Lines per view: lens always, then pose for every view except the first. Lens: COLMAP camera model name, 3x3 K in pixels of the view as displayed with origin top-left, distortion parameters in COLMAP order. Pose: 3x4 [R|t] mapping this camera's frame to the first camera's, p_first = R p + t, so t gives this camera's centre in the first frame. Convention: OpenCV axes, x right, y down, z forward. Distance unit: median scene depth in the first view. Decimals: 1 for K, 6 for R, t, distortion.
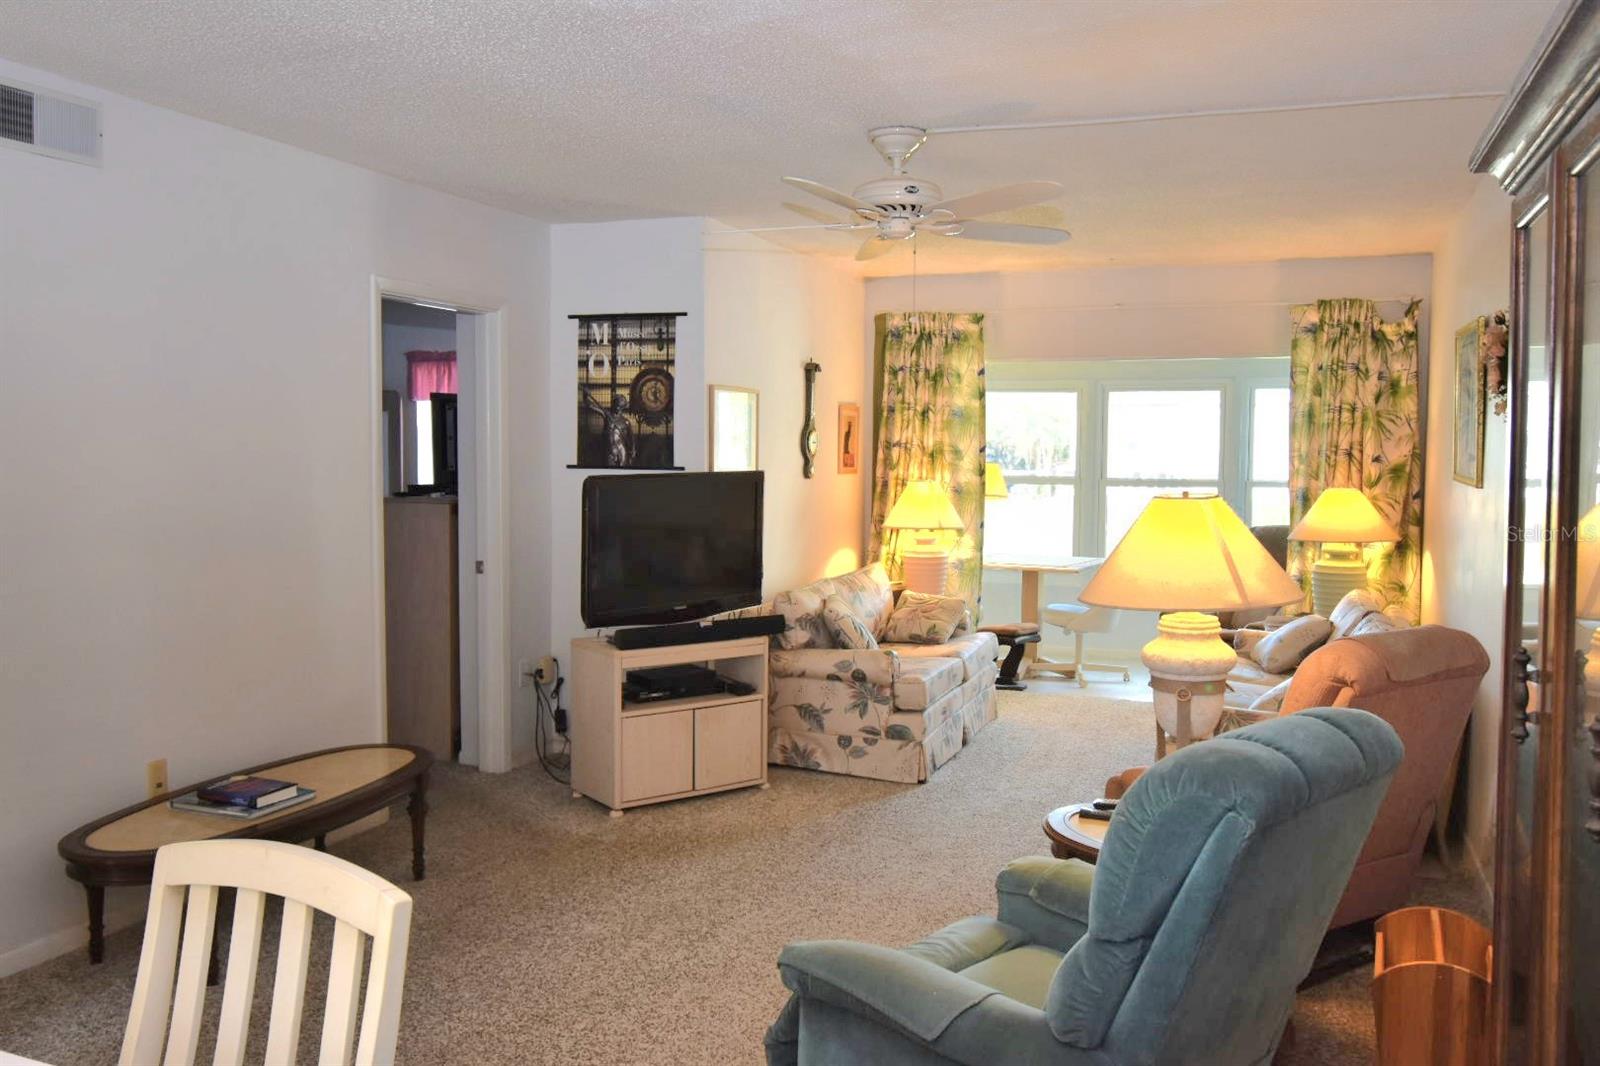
lens RADIAL K [[1284.8, 0, 795.8], [0, 1284.8, 527.2], [0, 0, 1]] dist [-0.014457, -0.008987]
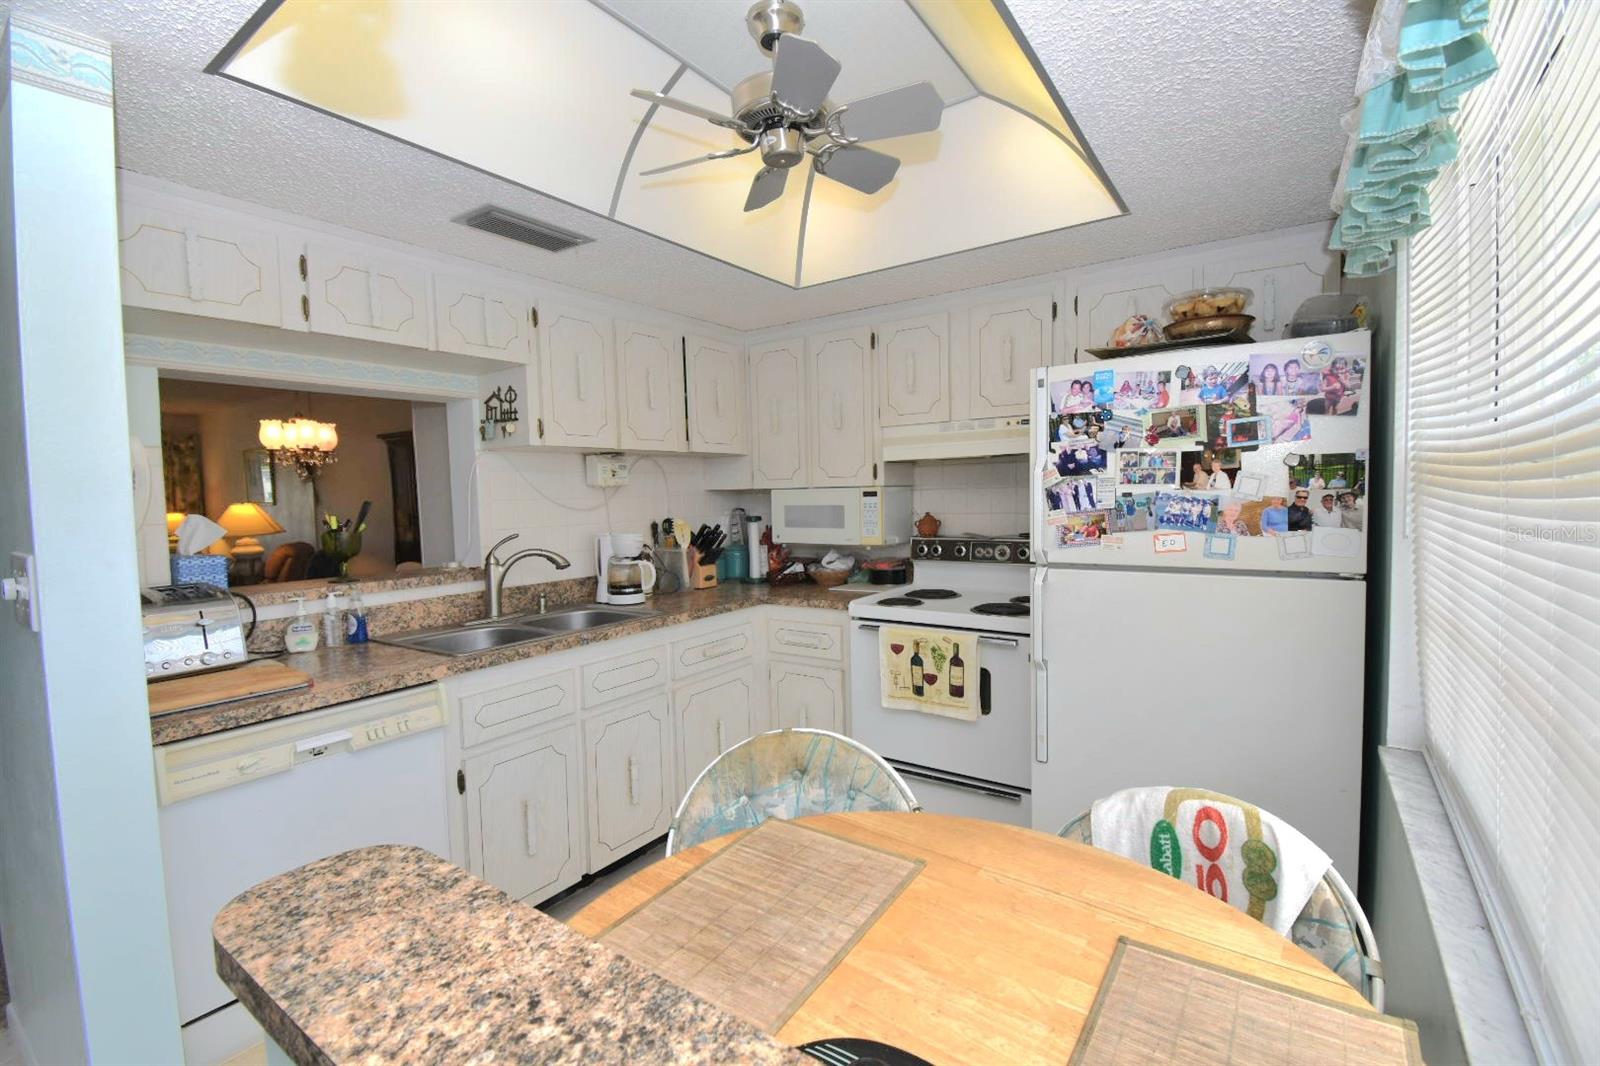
lens RADIAL K [[701.4, 0, 802.3], [0, 701.4, 535.5], [0, 0, 1]] dist [0.001286, -0.014329]
pose [[0.222937, -0.063791, 0.972744, -0.616321], [0.085829, 0.995266, 0.045597, 0.058375], [-0.971047, 0.073325, 0.227356, -0.448506]]
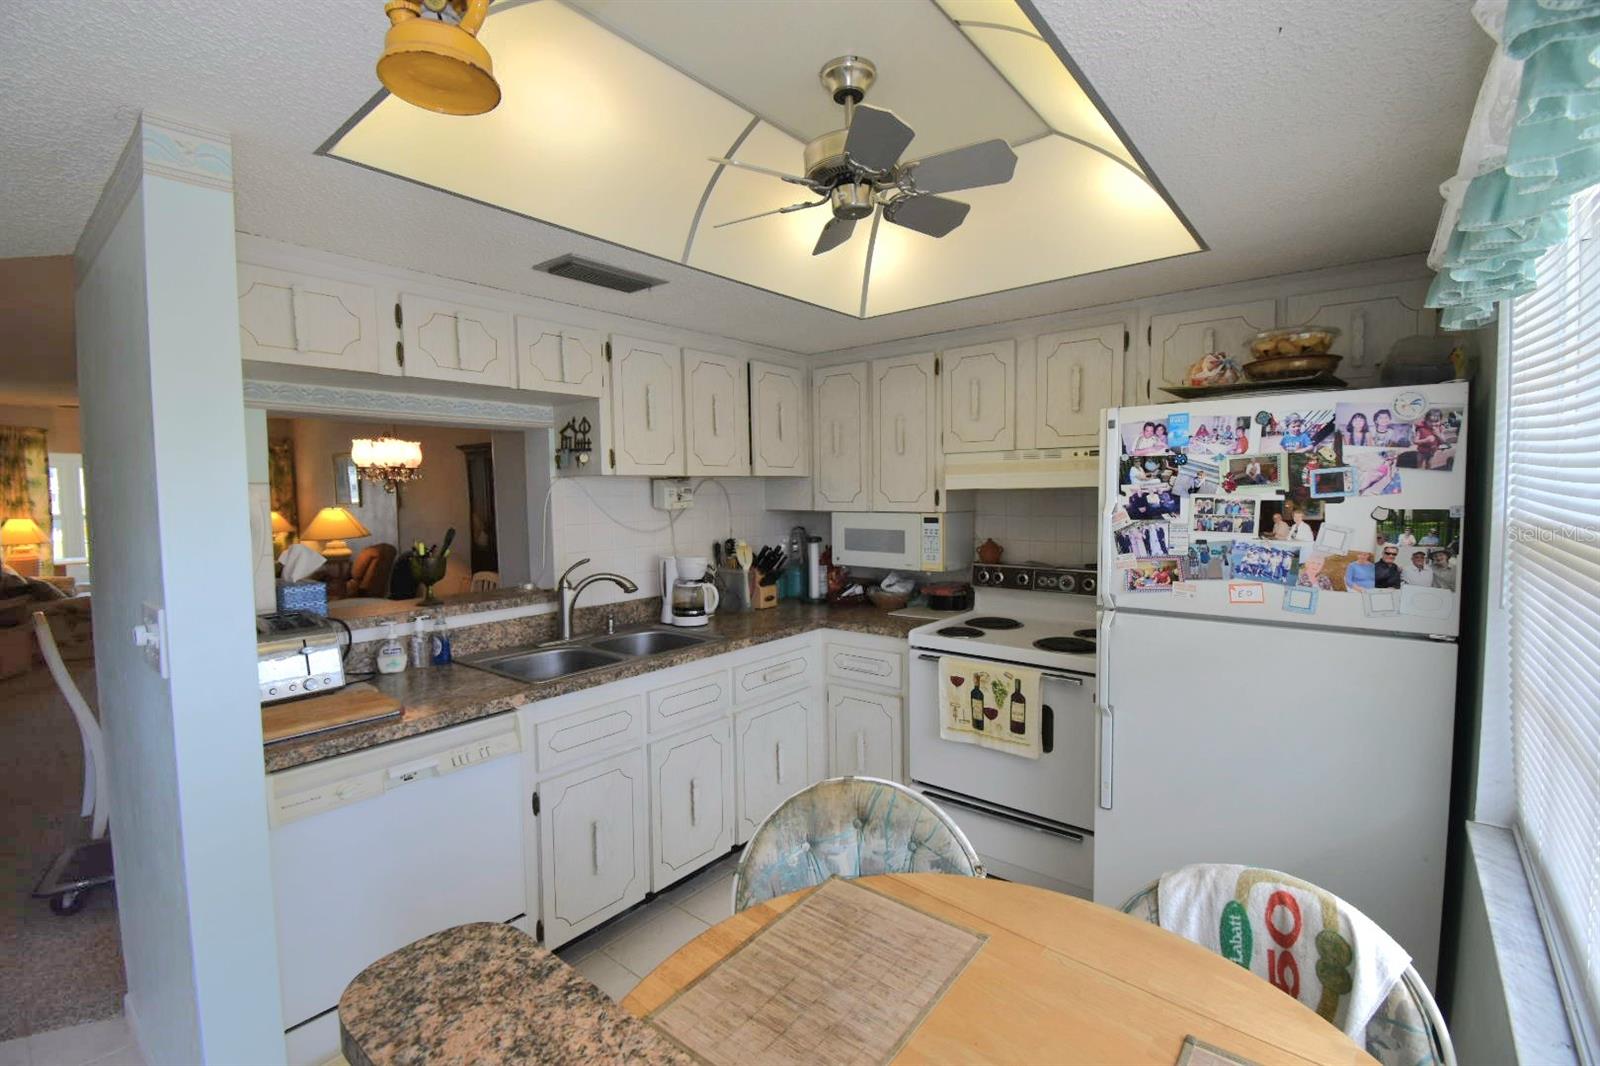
lens RADIAL K [[701.4, 0, 801.2], [0, 701.4, 530.4], [0, 0, 1]] dist [0.001286, -0.014329]
pose [[0.300479, -0.064920, 0.951576, -0.622163], [0.073610, 0.996284, 0.044726, 0.024141], [-0.950944, 0.056606, 0.304141, -0.446491]]
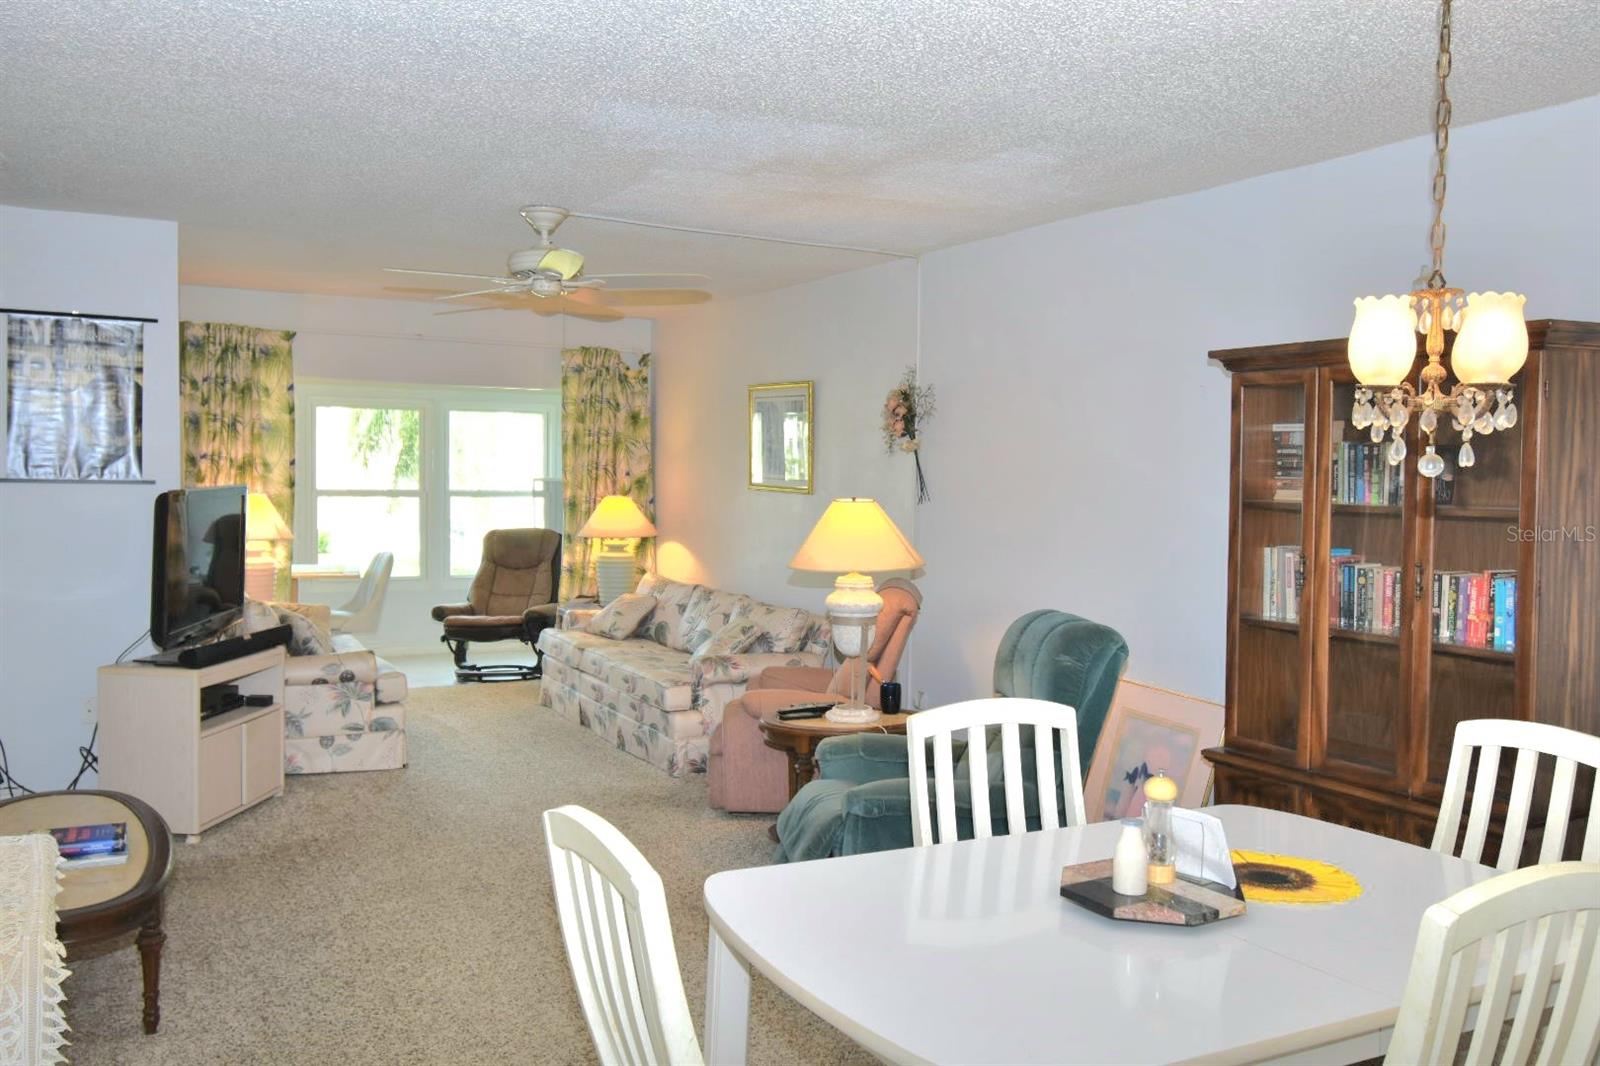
lens RADIAL K [[1321.6, 0, 799.5], [0, 1321.6, 526.4], [0, 0, 1]] dist [0.006102, -0.026307]
pose [[0.649063, -0.027468, 0.760239, -0.512950], [0.034022, 0.999396, 0.007062, -0.003467], [-0.759974, 0.021281, 0.649605, -0.000692]]
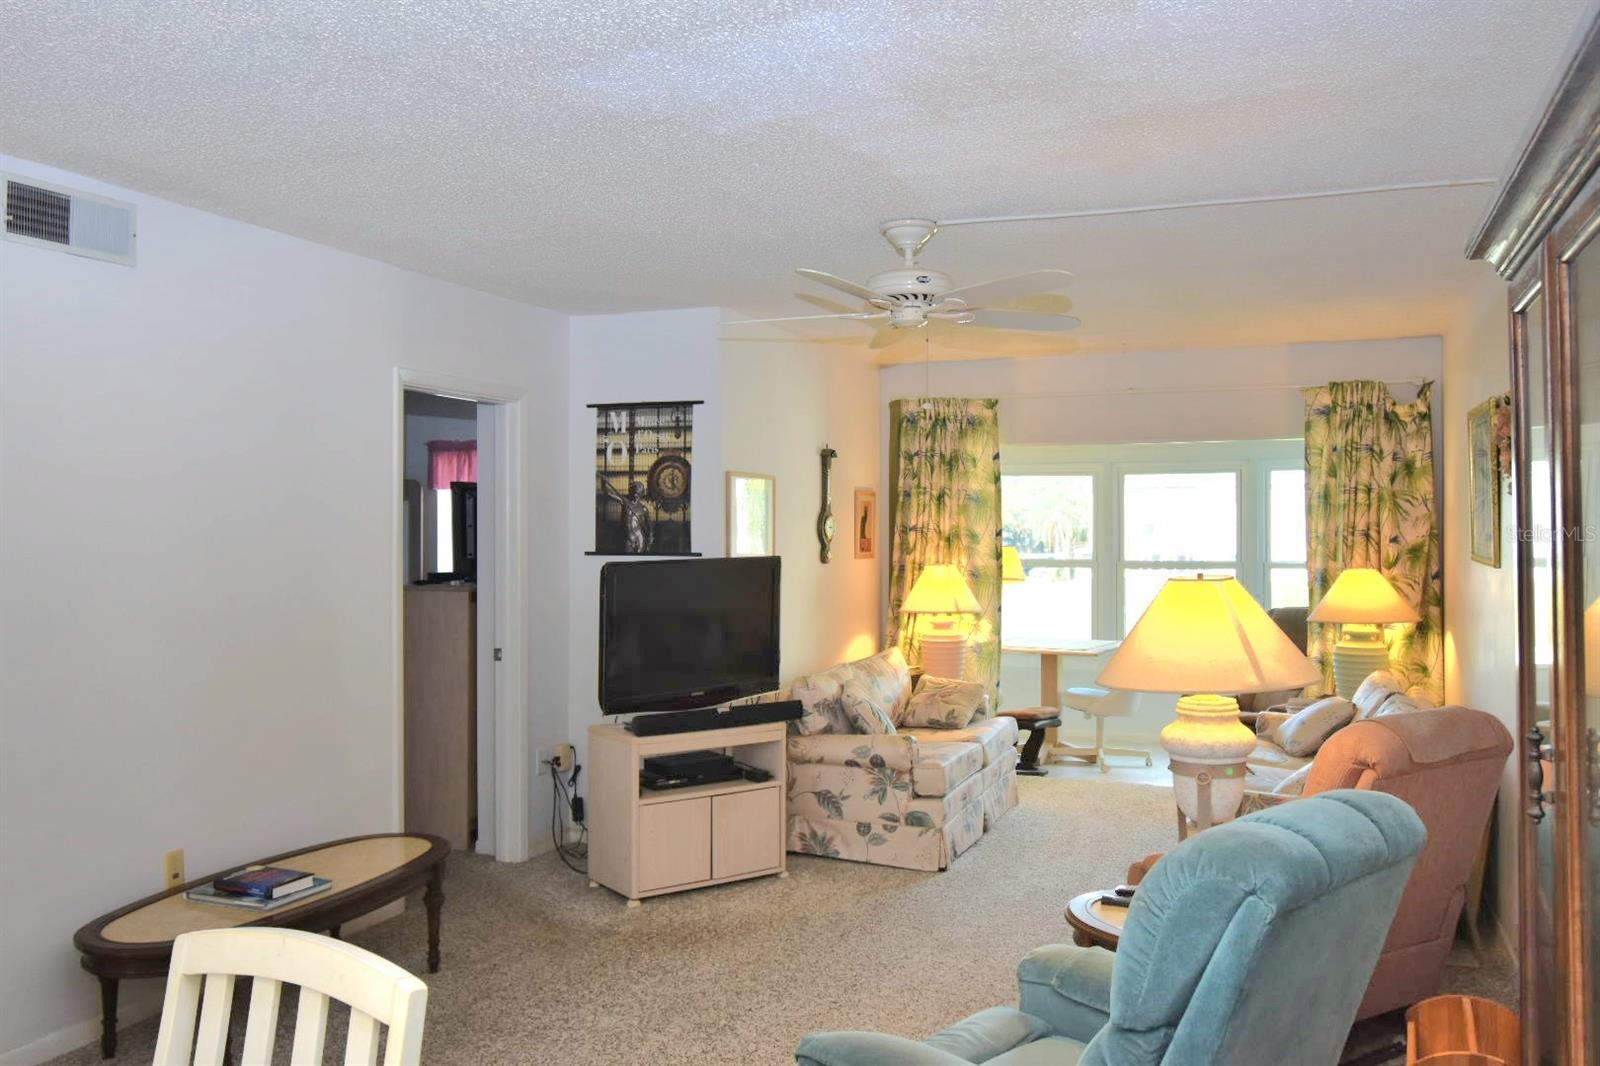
lens RADIAL K [[1284.8, 0, 796.2], [0, 1284.8, 528.3], [0, 0, 1]] dist [-0.014457, -0.008987]
pose [[0.999878, -0.008019, -0.013429, 0.000988], [0.007125, 0.997837, -0.065345, 0.000052], [0.013924, 0.065241, 0.997772, -0.003709]]
